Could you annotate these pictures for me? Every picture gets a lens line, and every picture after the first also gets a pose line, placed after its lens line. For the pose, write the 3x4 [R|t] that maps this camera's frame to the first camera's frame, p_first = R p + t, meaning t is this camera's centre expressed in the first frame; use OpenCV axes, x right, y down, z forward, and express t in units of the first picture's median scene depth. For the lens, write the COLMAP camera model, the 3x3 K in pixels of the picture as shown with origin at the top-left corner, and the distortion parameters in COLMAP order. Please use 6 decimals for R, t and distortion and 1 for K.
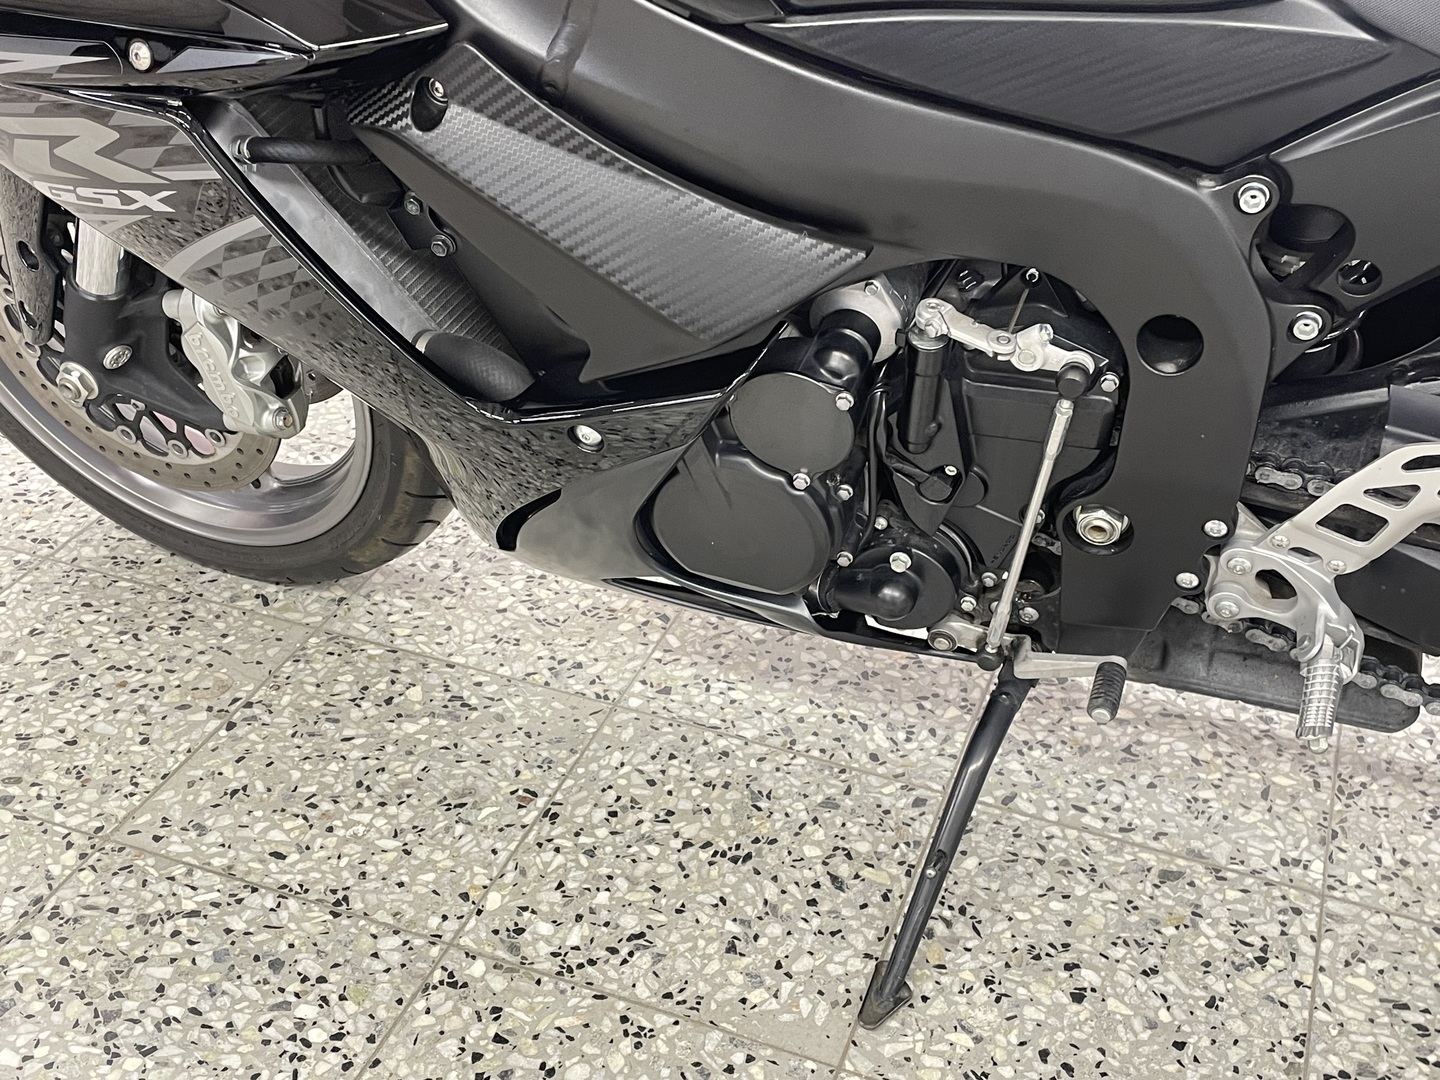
lens RADIAL K [[1669.0, 0, 732.3], [0, 1669.0, 558.6], [0, 0, 1]] dist [0.060377, 0.000000]
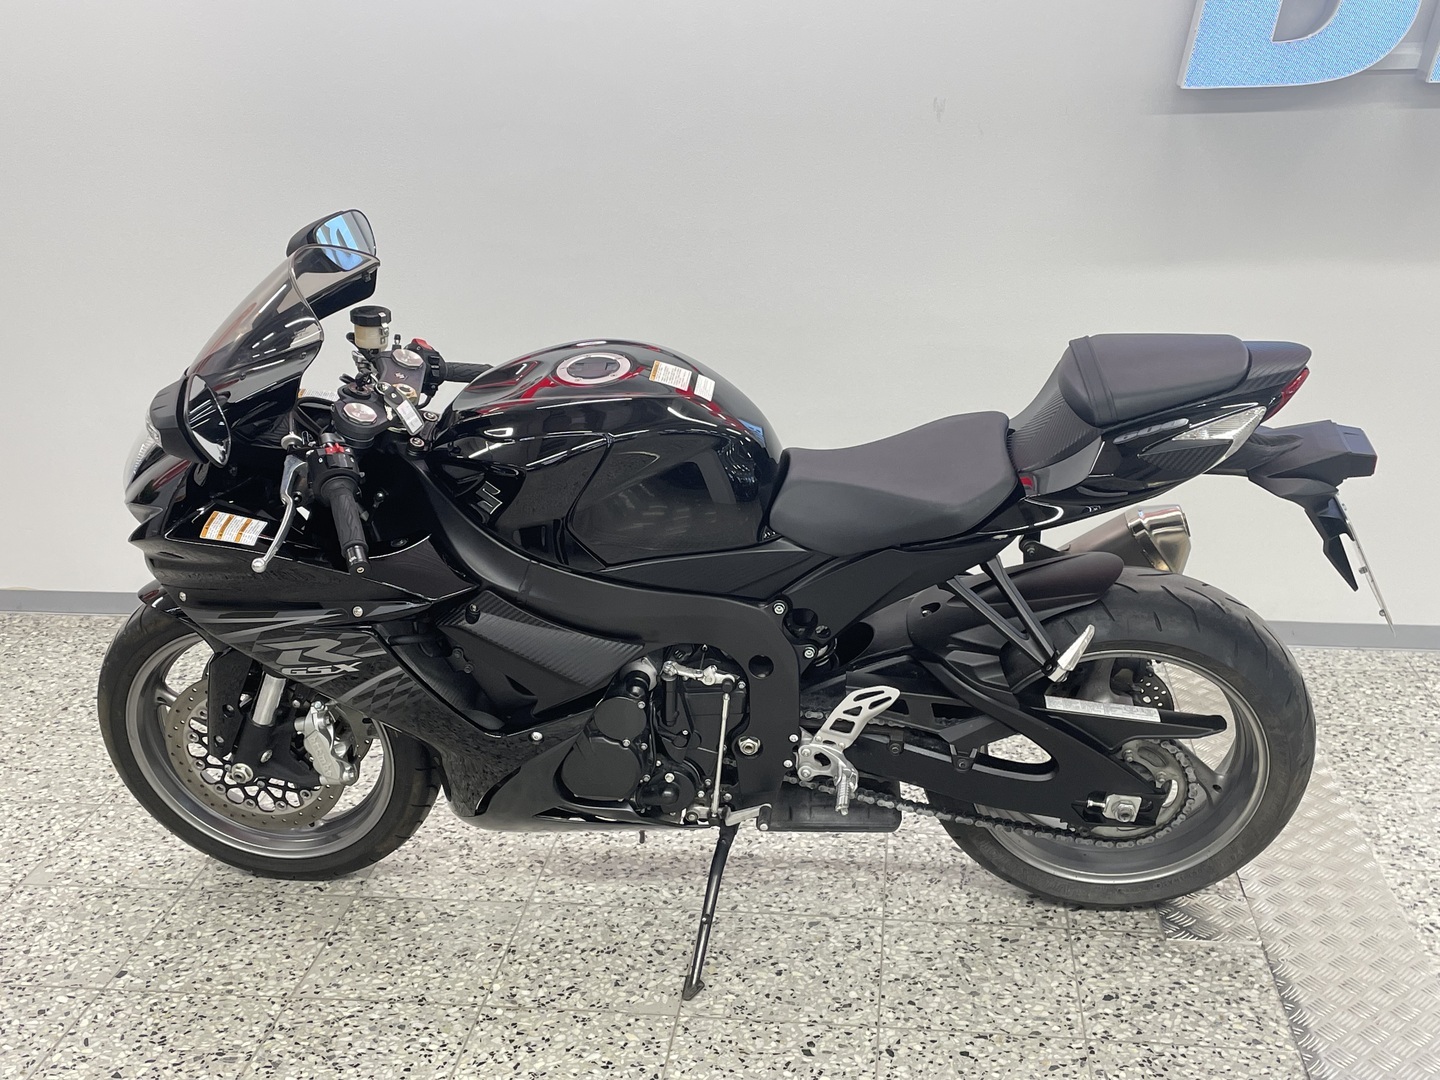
lens RADIAL K [[1669.0, 0, 729.9], [0, 1669.0, 535.2], [0, 0, 1]] dist [0.060377, 0.000000]
pose [[0.970039, -0.118007, 0.212367, -0.235612], [0.171662, 0.951474, -0.255400, 0.251216], [-0.171922, 0.284203, 0.943224, -1.128521]]
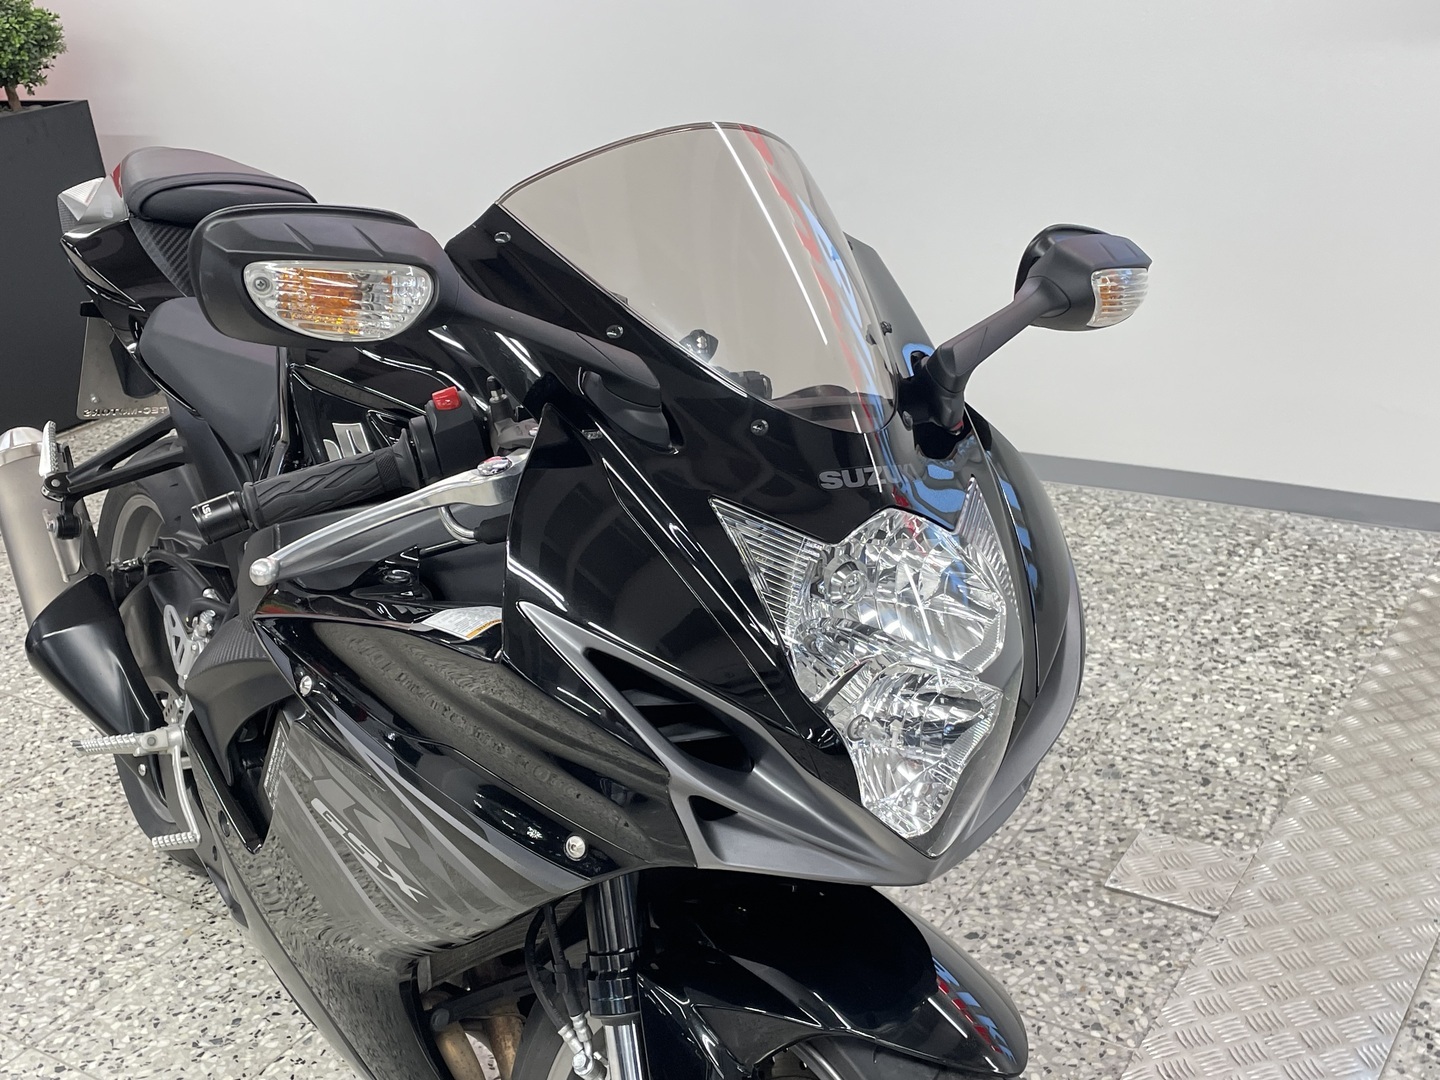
lens RADIAL K [[1675.5, 0, 709.8], [0, 1675.5, 539.7], [0, 0, 1]] dist [0.056165, 0.000000]
pose [[0.966161, -0.023290, -0.256886, 0.745626], [-0.025370, 0.982506, -0.184494, 0.269334], [0.256688, 0.184768, 0.948668, -0.886485]]
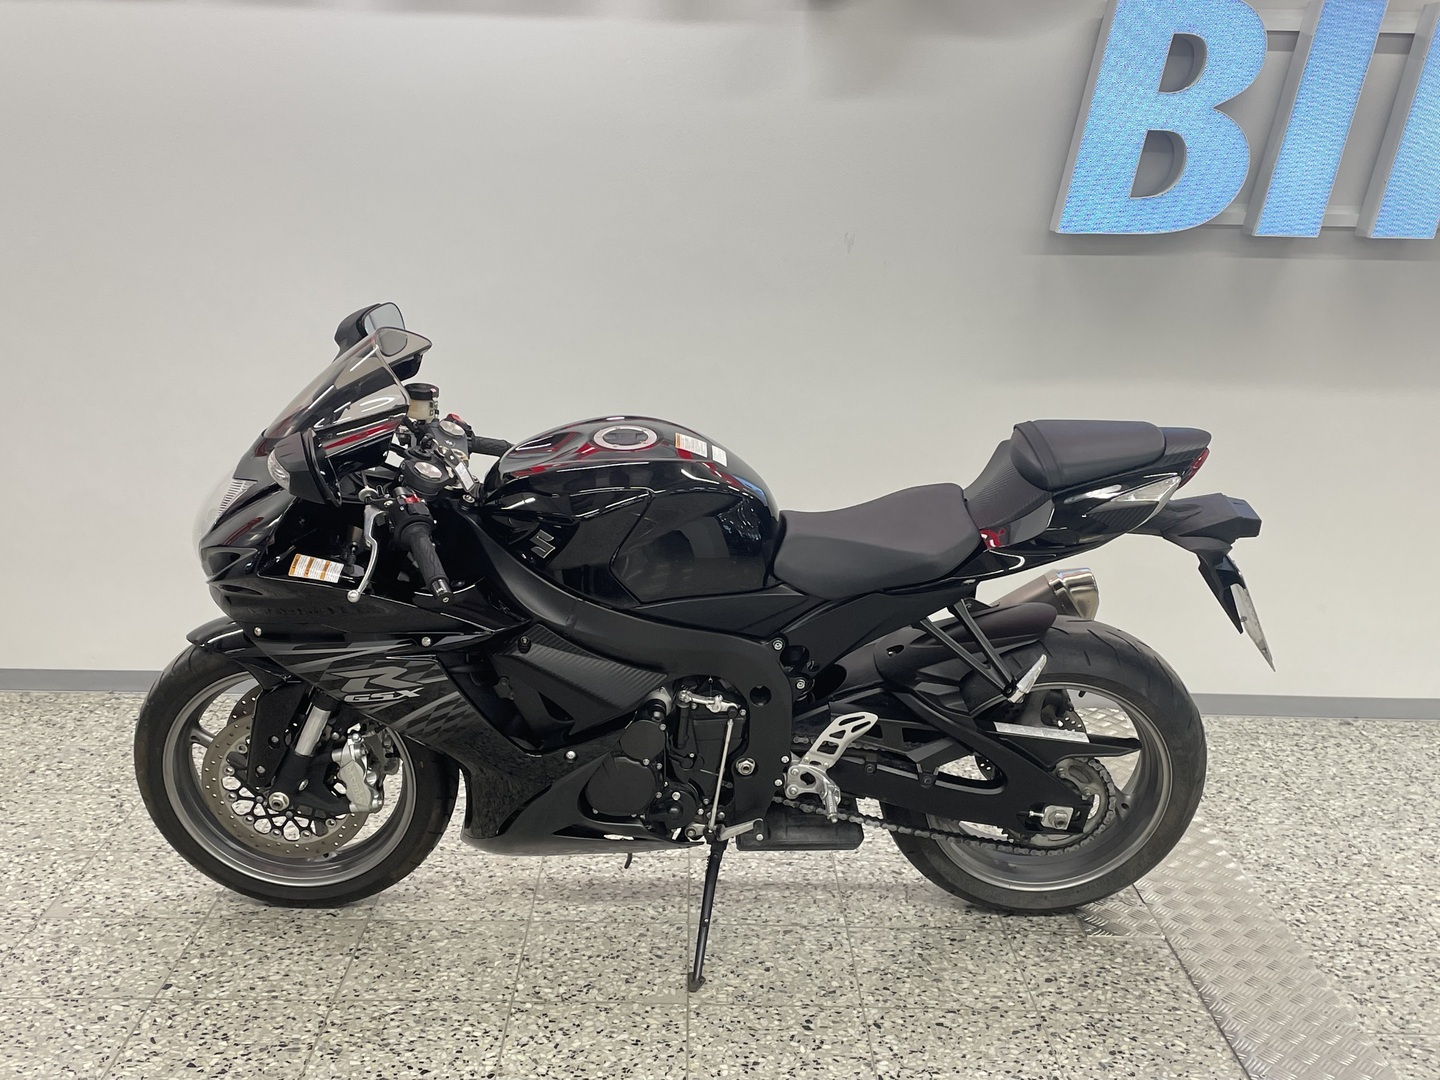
lens RADIAL K [[1669.0, 0, 727.9], [0, 1669.0, 533.3], [0, 0, 1]] dist [0.060377, 0.000000]
pose [[0.930575, -0.085822, 0.355901, -0.639692], [0.204461, 0.928234, -0.310770, 0.398817], [-0.303689, 0.361962, 0.881338, -1.324720]]
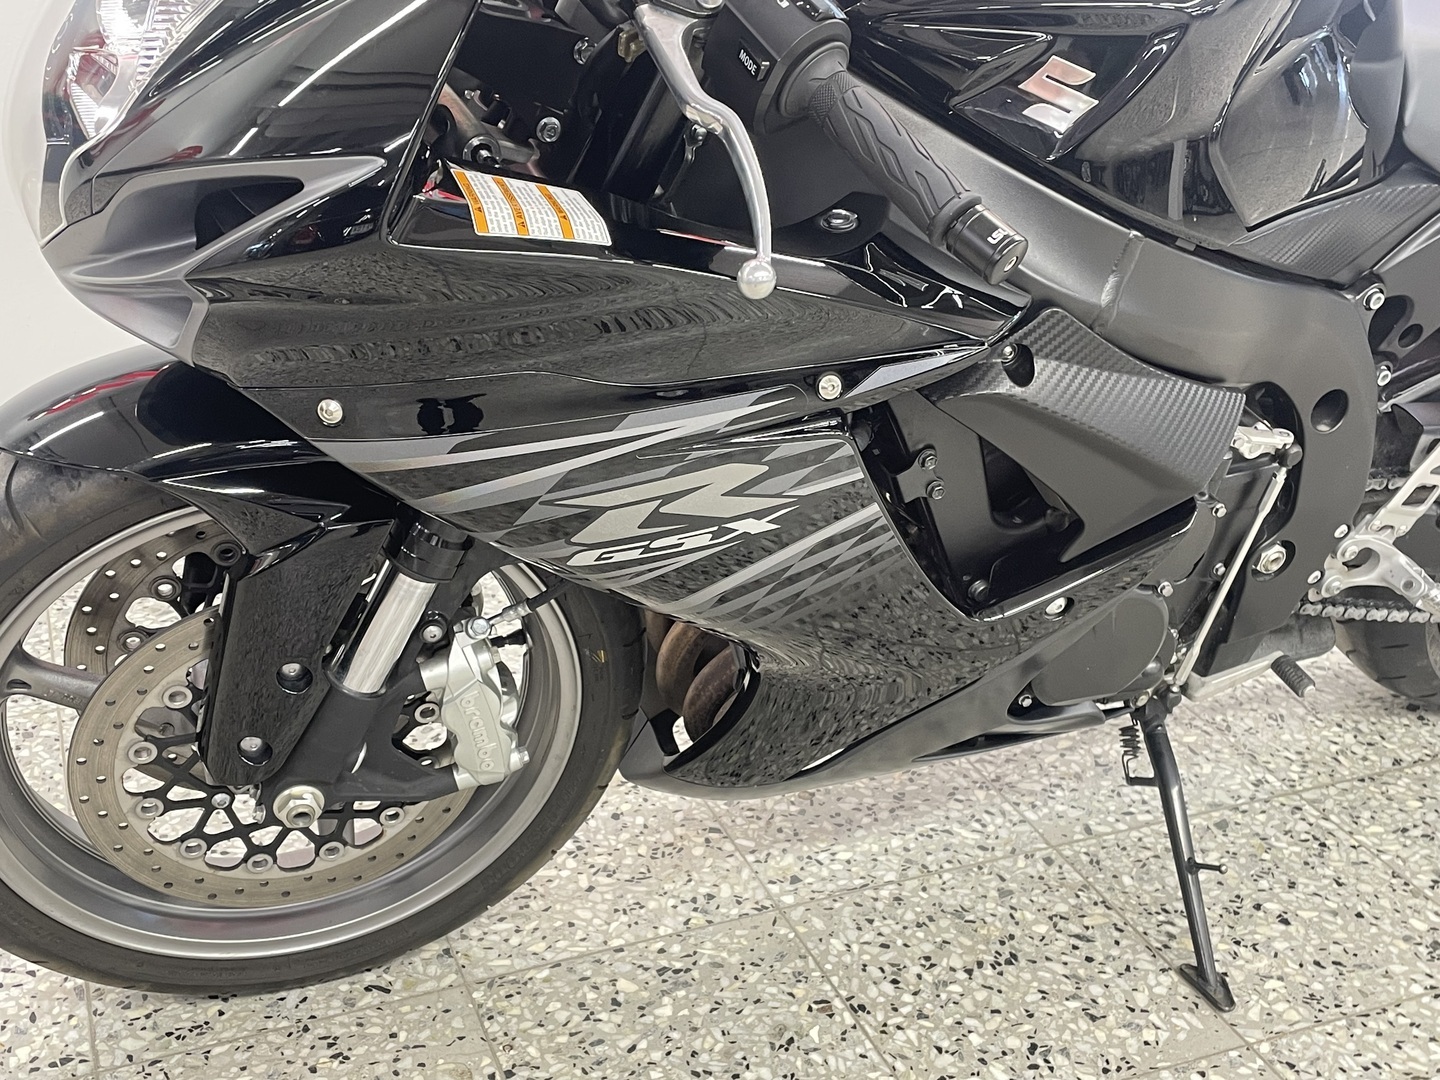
lens RADIAL K [[1669.0, 0, 725.8], [0, 1669.0, 541.9], [0, 0, 1]] dist [0.060377, 0.000000]
pose [[0.731347, -0.289609, 0.617462, -0.792286], [0.369130, 0.929377, -0.001307, -0.162796], [-0.573476, 0.228879, 0.786600, 0.146062]]
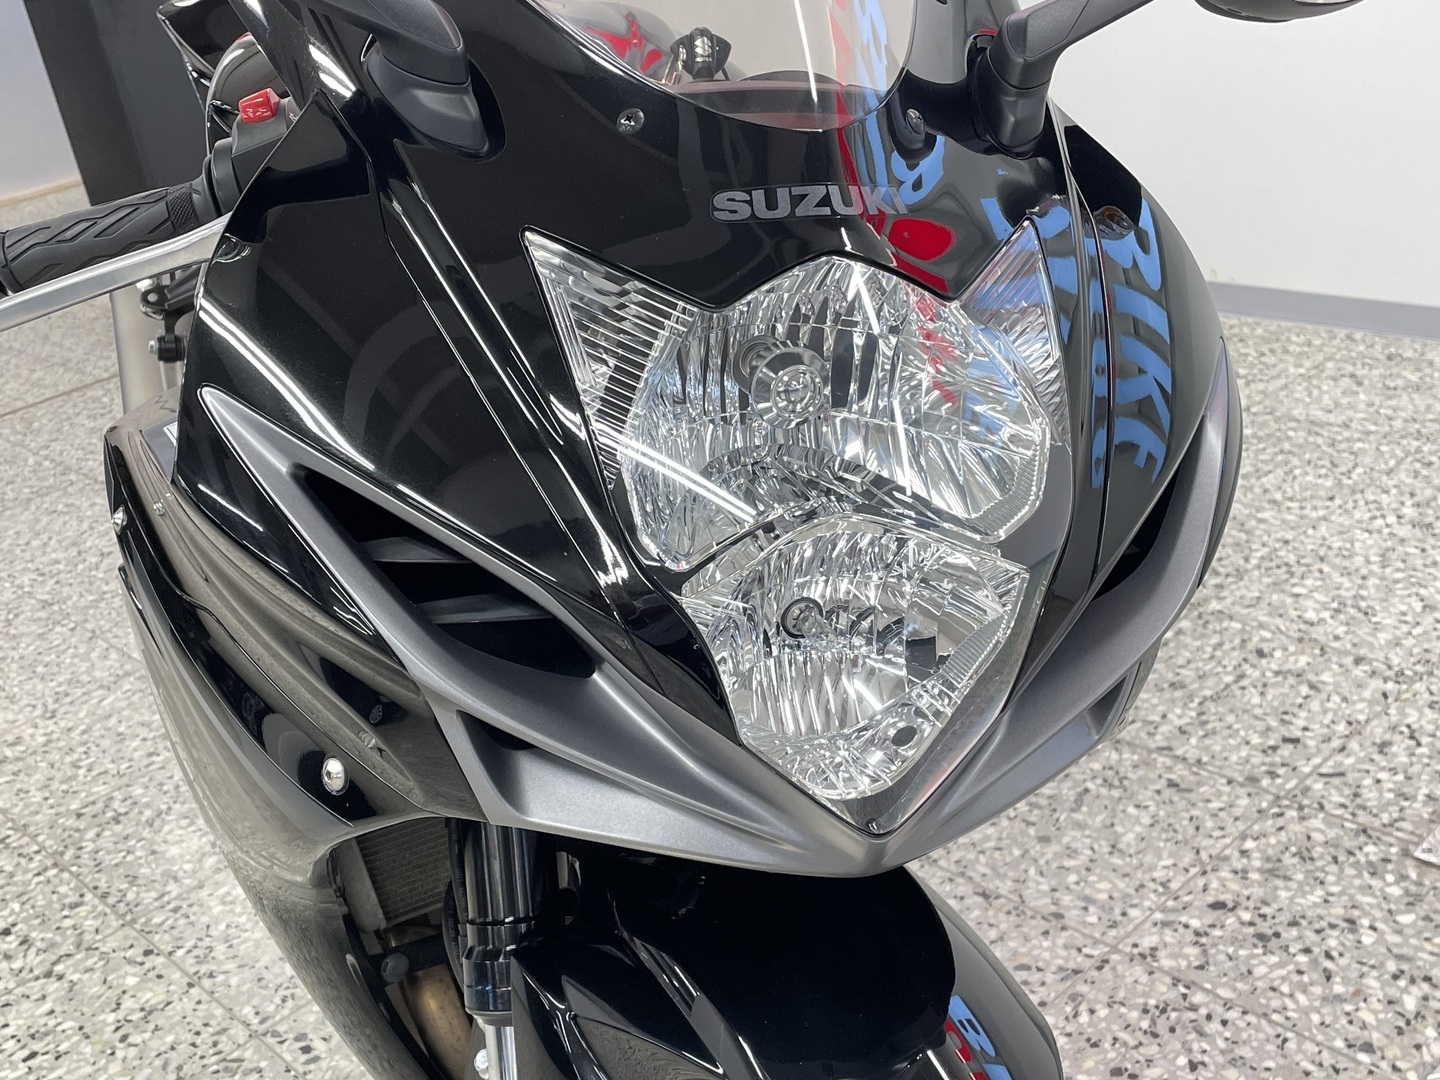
lens RADIAL K [[1675.5, 0, 727.1], [0, 1675.5, 550.6], [0, 0, 1]] dist [0.056165, 0.000000]
pose [[0.877058, 0.038419, -0.478846, 0.836146], [-0.096592, 0.990543, -0.097444, 0.234488], [0.470573, 0.131717, 0.872474, -0.496402]]
